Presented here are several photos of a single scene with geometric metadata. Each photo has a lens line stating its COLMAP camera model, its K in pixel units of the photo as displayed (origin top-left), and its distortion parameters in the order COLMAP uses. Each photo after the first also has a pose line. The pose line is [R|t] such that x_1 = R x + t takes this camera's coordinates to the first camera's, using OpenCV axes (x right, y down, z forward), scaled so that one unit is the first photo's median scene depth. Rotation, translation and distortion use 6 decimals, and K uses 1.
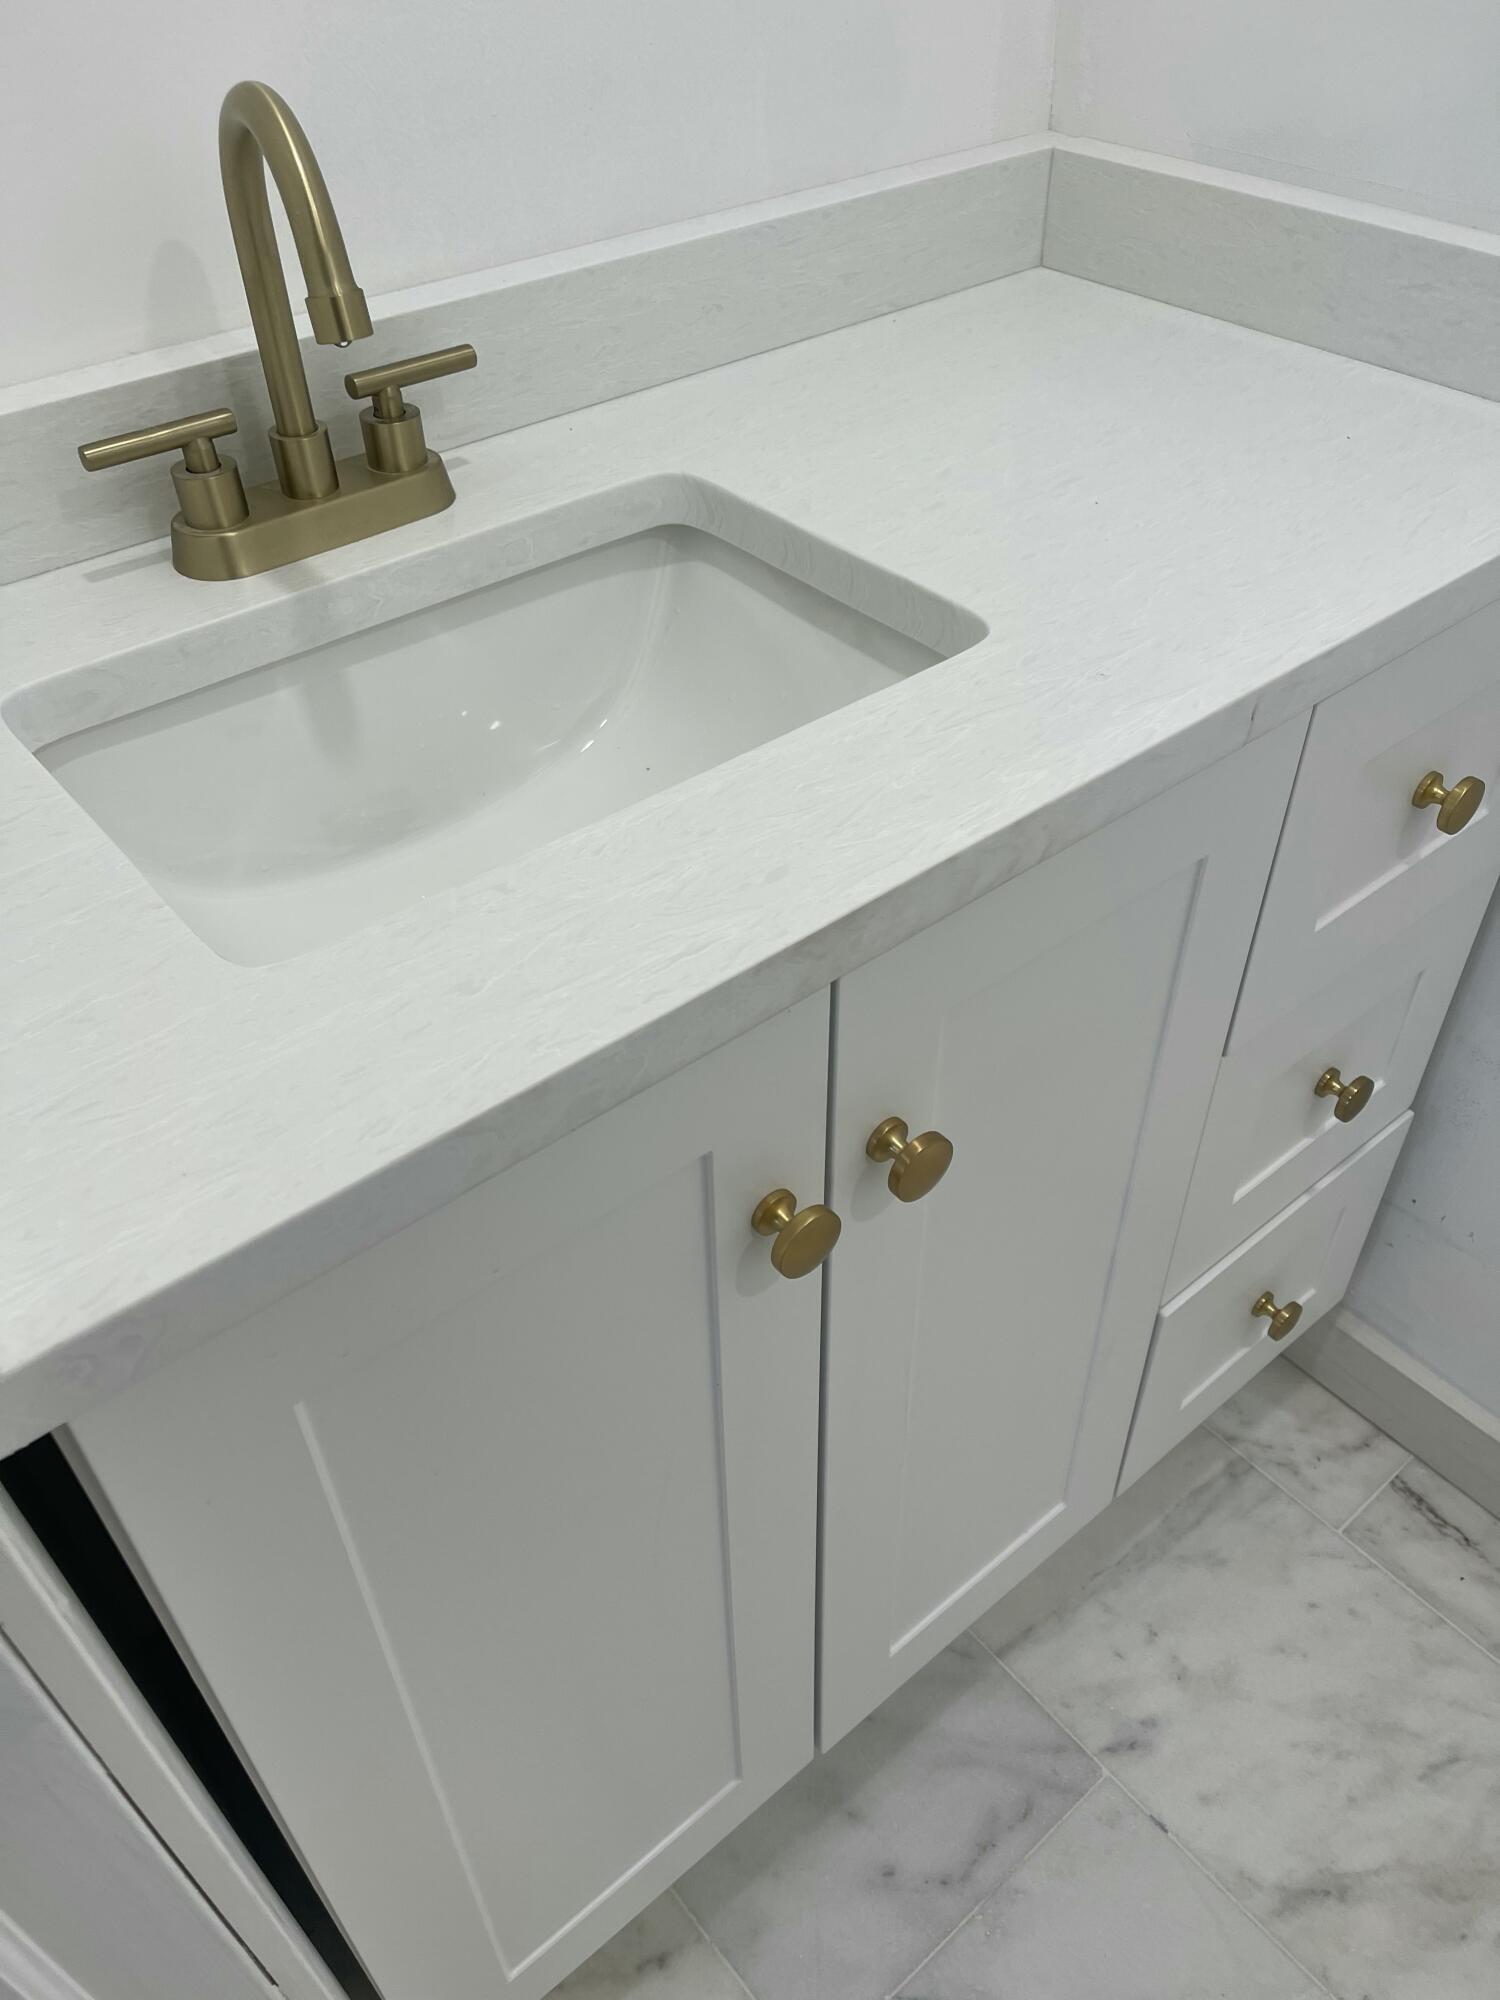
lens RADIAL K [[1508.9, 0, 750.0], [0, 1508.9, 1000.0], [0, 0, 1]] dist [0.000407, -0.000140]
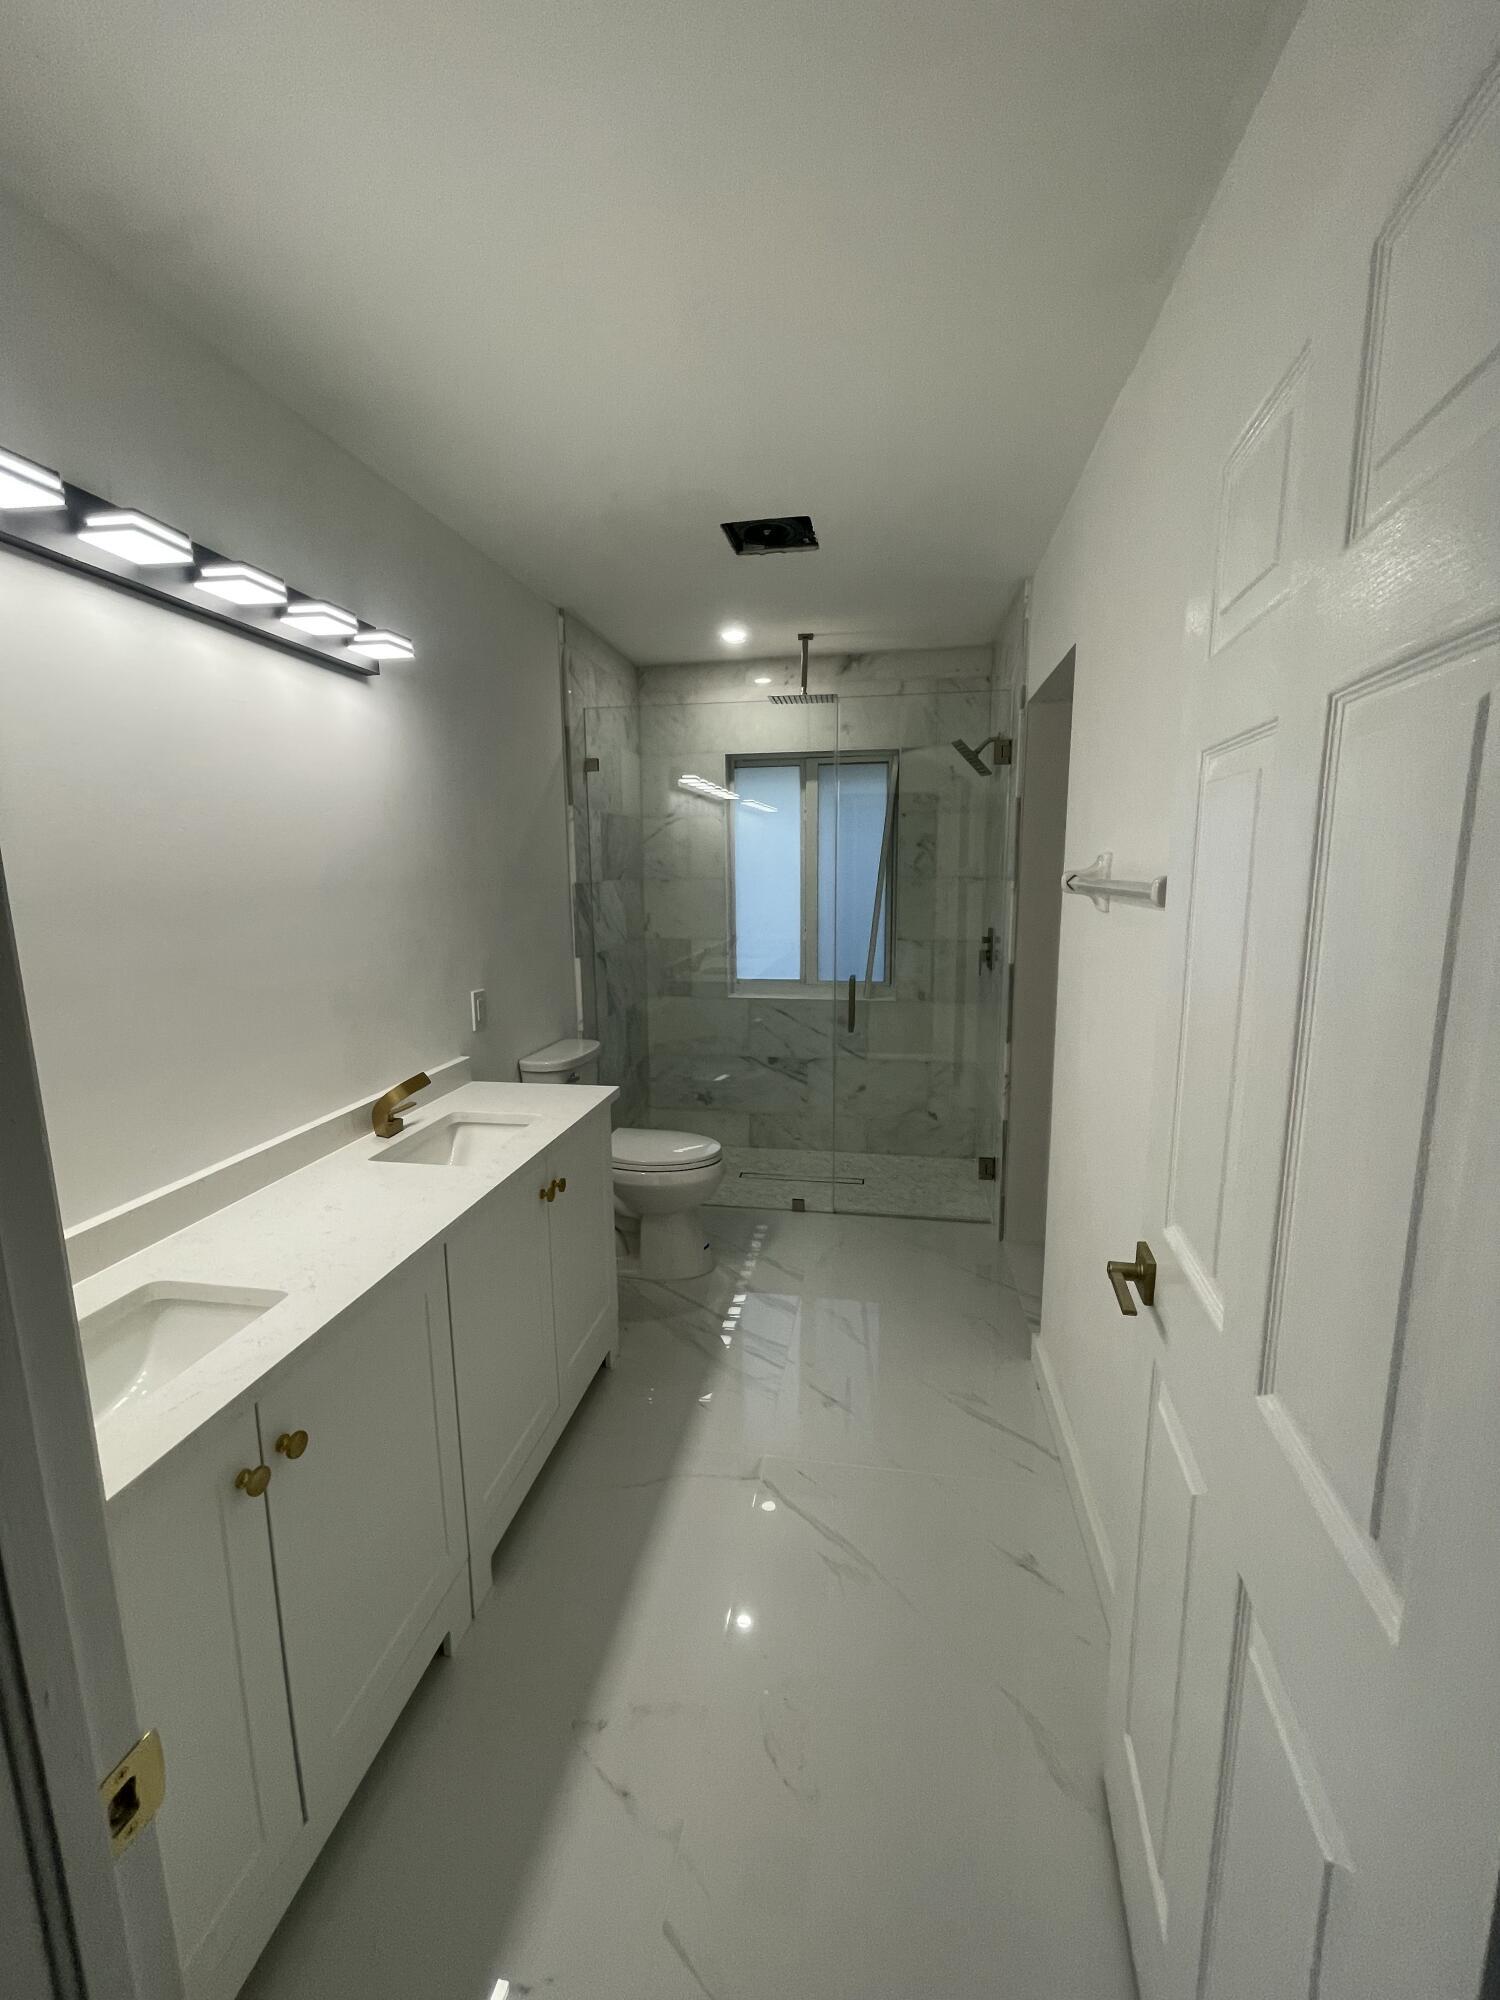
lens RADIAL K [[820.6, 0, 750.0], [0, 820.6, 1000.0], [0, 0, 1]] dist [0.099299, 0.000032]
pose [[0.760797, -0.090700, 0.642621, -0.245820], [0.433542, 0.807863, -0.399247, 0.499150], [-0.482938, 0.582349, 0.653942, -1.192855]]
